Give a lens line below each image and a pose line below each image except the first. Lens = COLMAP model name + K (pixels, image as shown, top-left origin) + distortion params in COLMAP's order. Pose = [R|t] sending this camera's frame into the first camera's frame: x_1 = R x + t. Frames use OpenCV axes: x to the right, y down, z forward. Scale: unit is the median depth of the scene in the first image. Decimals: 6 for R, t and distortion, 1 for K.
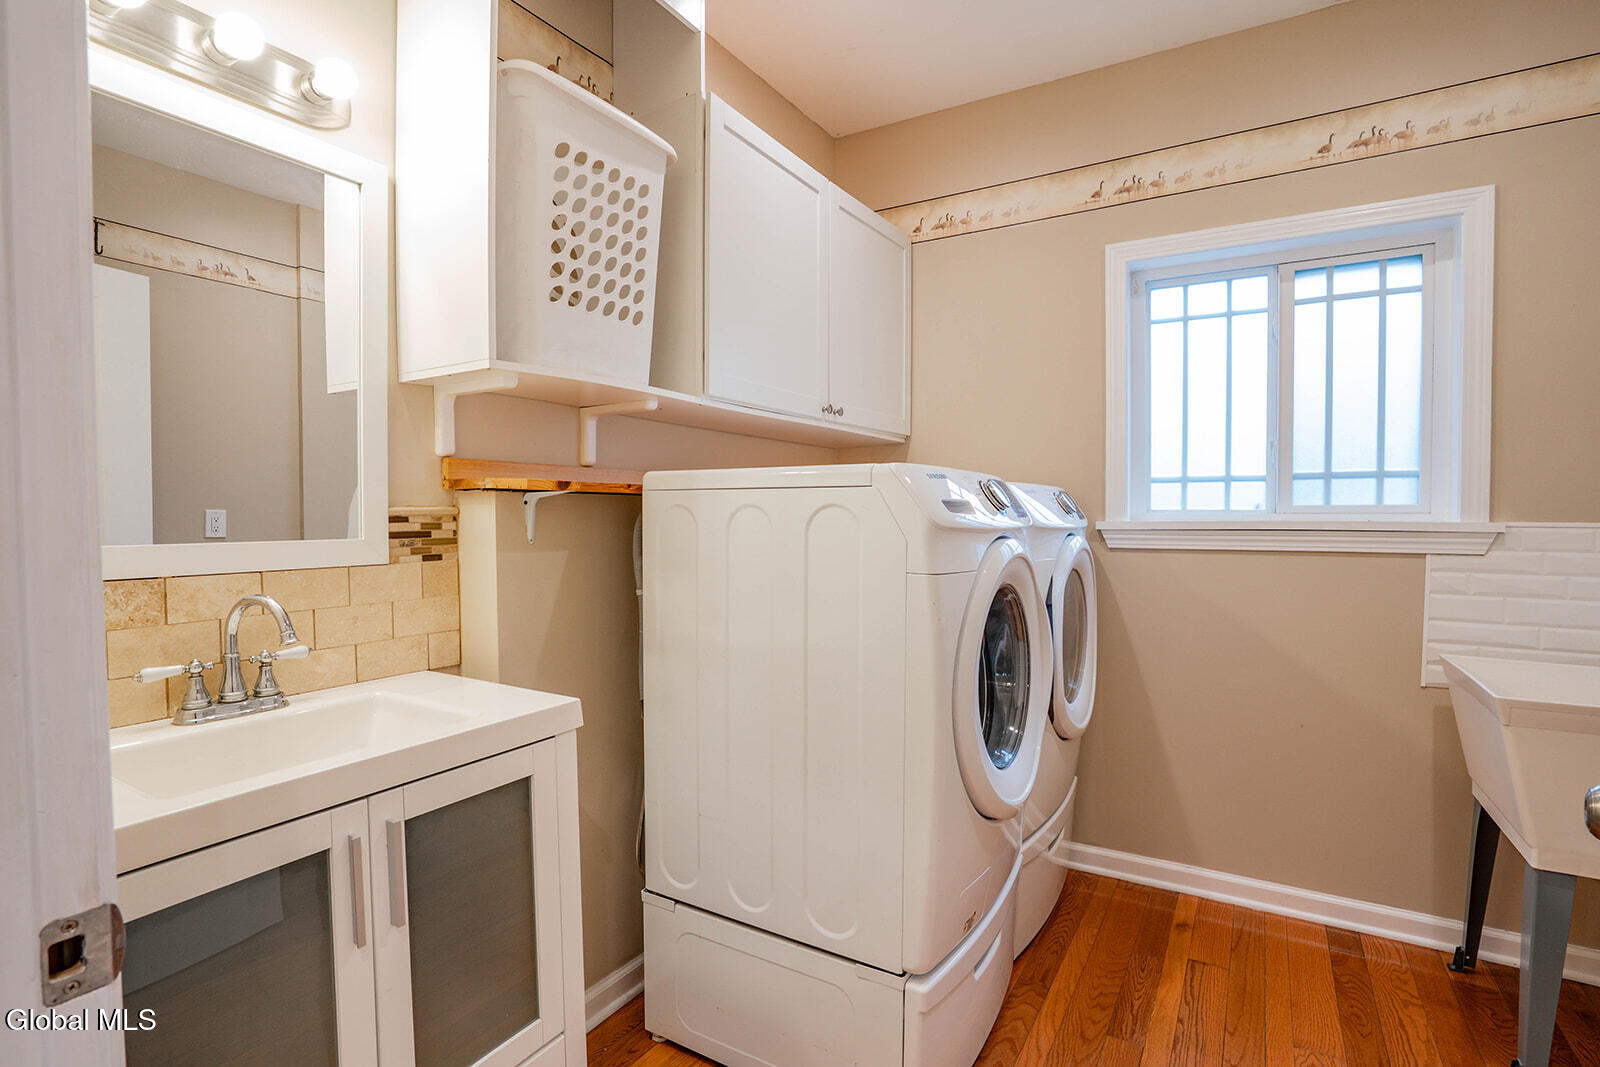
lens RADIAL K [[733.9, 0, 806.6], [0, 733.9, 531.4], [0, 0, 1]] dist [-0.003552, 0.000566]
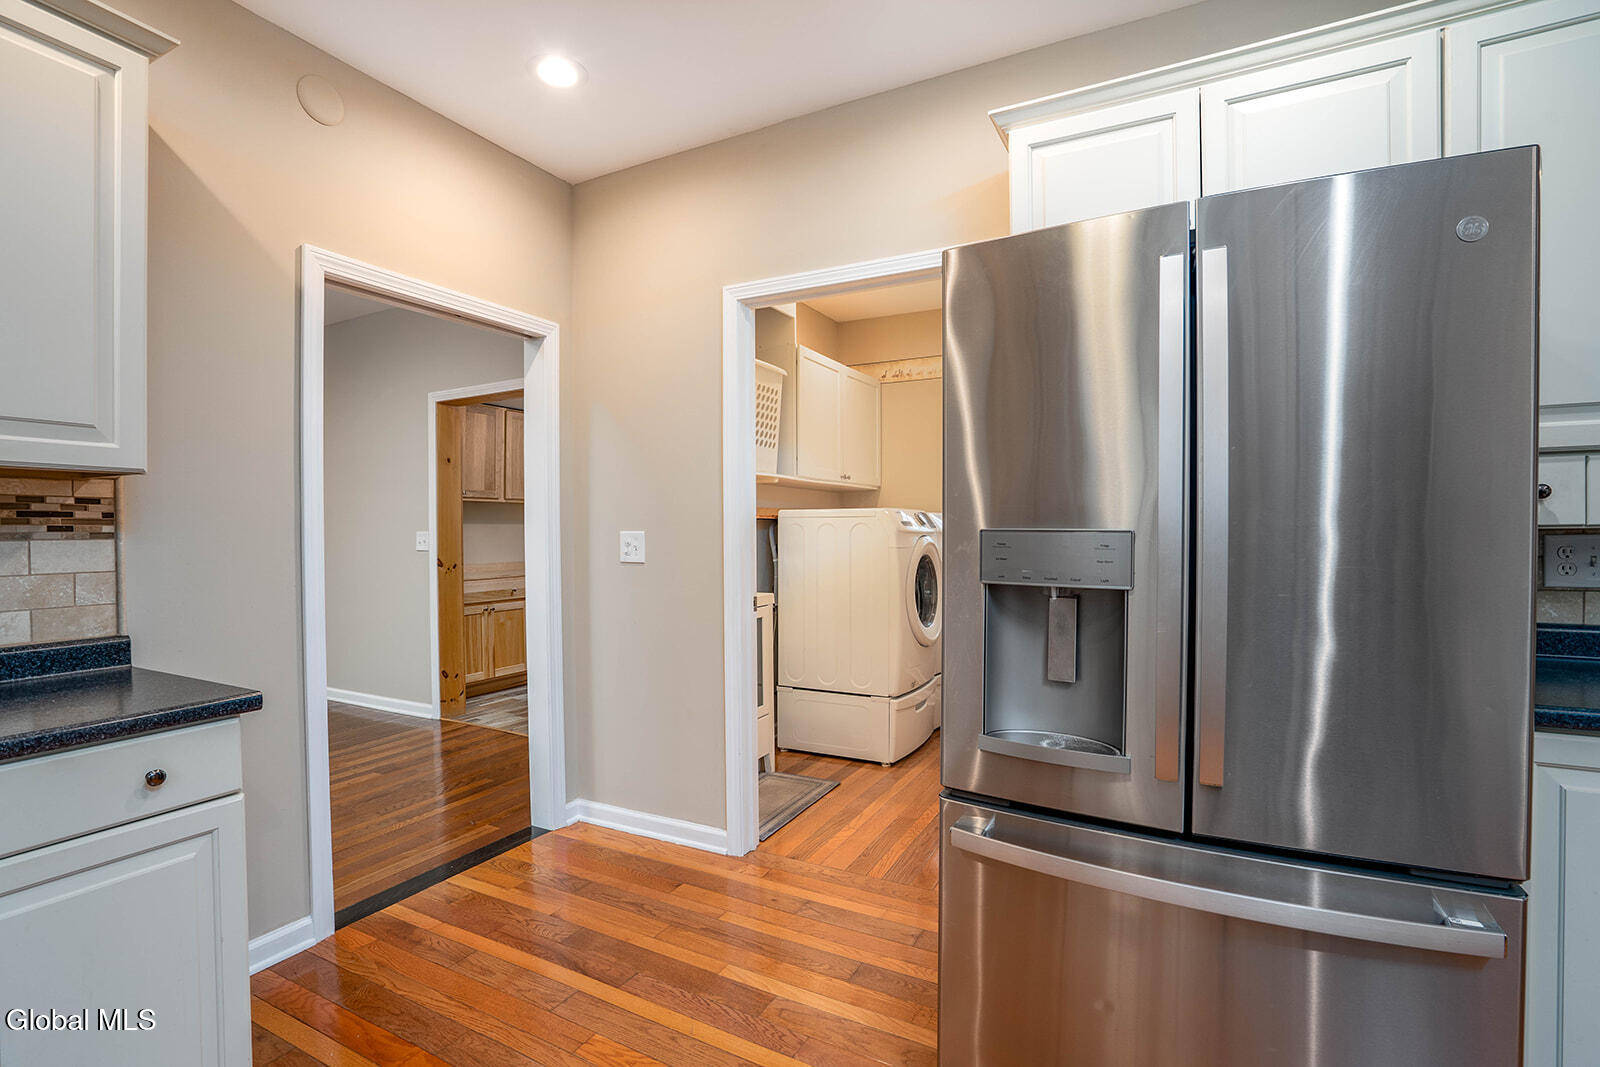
lens RADIAL K [[733.9, 0, 806.6], [0, 733.9, 531.4], [0, 0, 1]] dist [-0.003552, 0.000566]
pose [[0.997543, -0.004069, 0.069943, -0.289877], [0.006191, 0.999526, -0.030143, 0.060643], [-0.069788, 0.030502, 0.997095, -1.369260]]
